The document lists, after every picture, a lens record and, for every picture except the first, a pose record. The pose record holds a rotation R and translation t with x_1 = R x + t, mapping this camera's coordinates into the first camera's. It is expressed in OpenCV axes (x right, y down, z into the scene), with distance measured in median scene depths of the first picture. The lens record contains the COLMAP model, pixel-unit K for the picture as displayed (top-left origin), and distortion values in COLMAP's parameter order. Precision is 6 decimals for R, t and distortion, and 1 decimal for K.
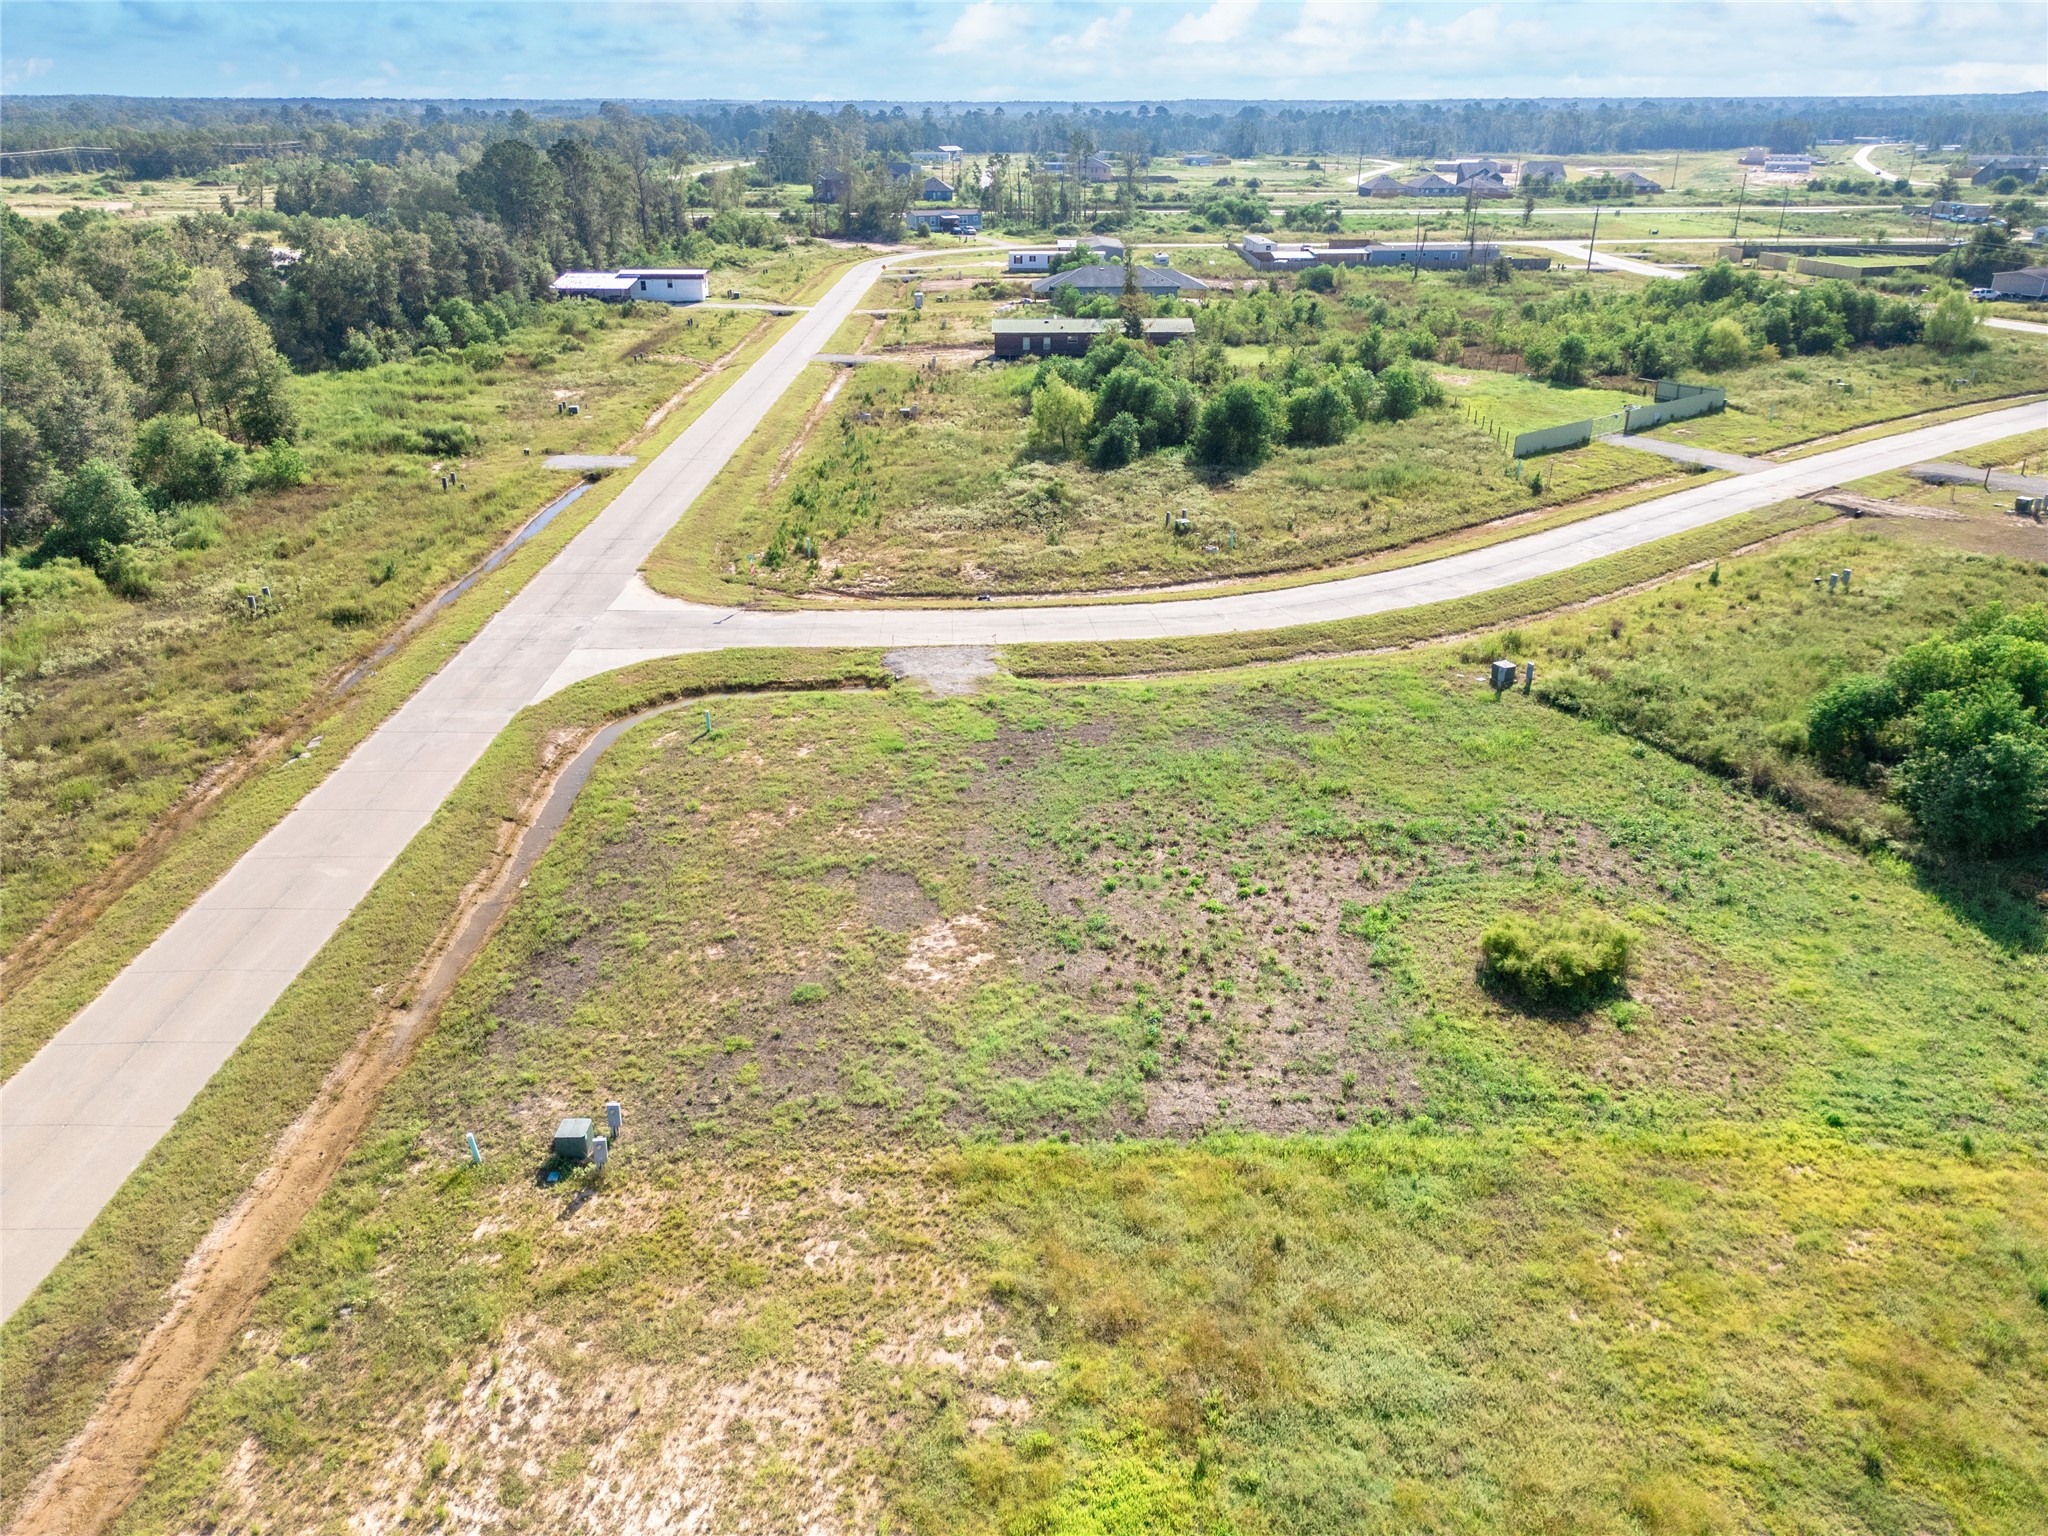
lens RADIAL K [[1428.0, 0, 1024.0], [0, 1428.0, 768.0], [0, 0, 1]] dist [0.091941, -0.090787]
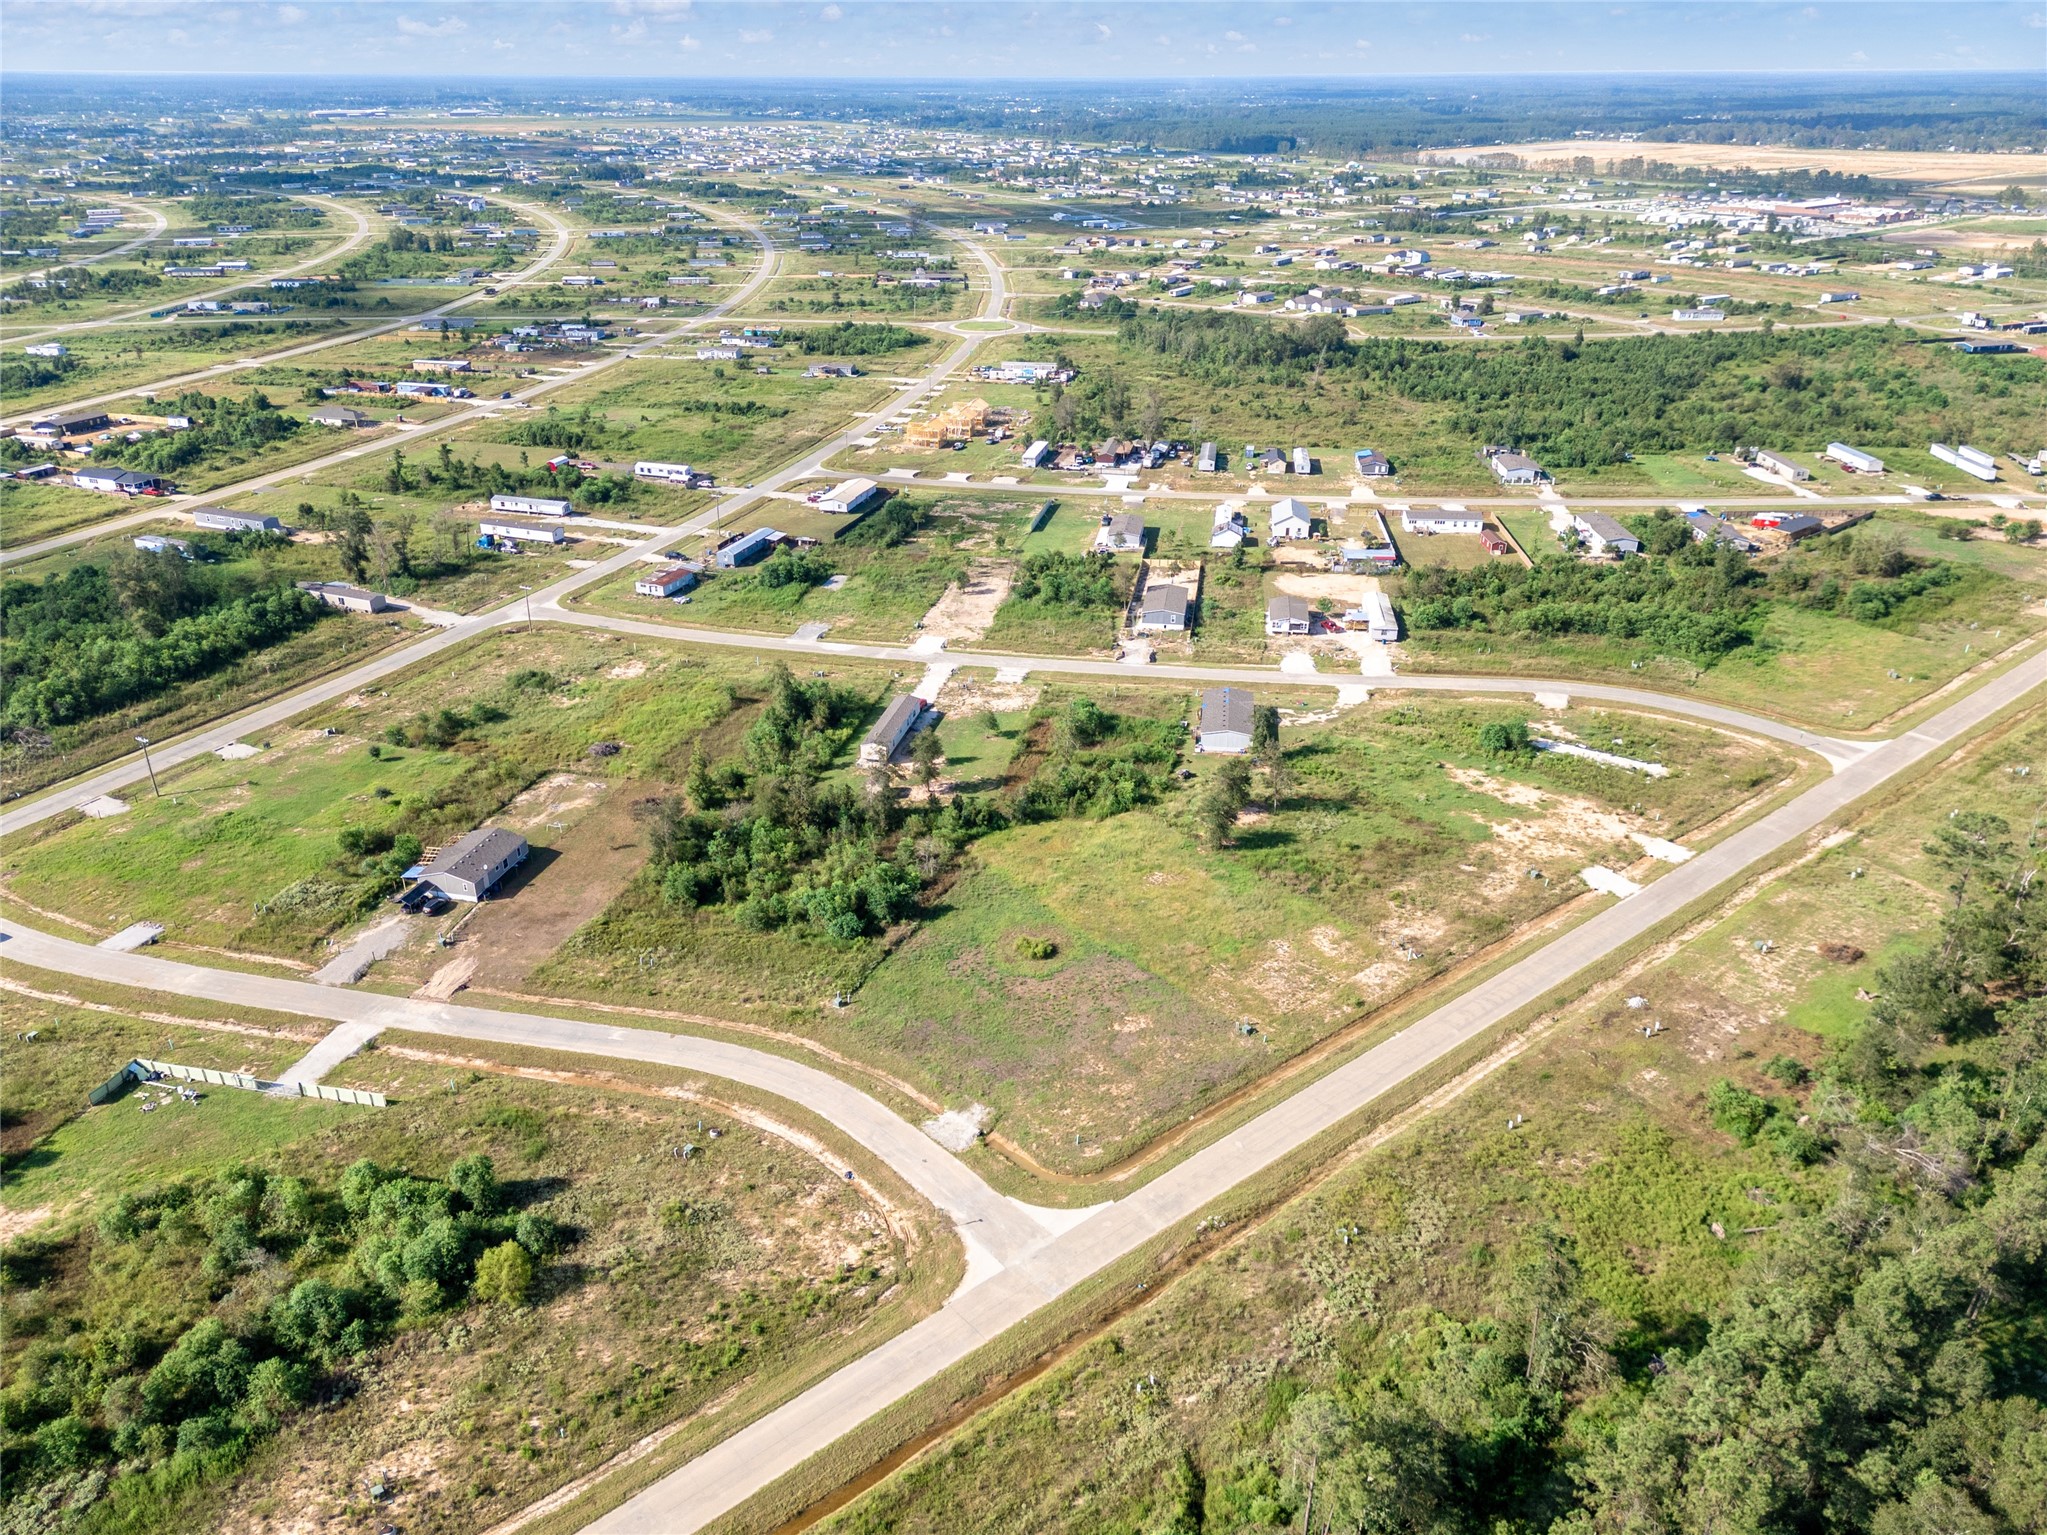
lens RADIAL K [[1465.8, 0, 1023.5], [0, 1465.8, 767.5], [0, 0, 1]] dist [0.072746, -0.005810]
pose [[-0.636133, -0.328146, 0.698323, -1.435689], [0.325674, 0.706292, 0.628560, -1.749391], [-0.699480, 0.627273, -0.342427, 1.309167]]
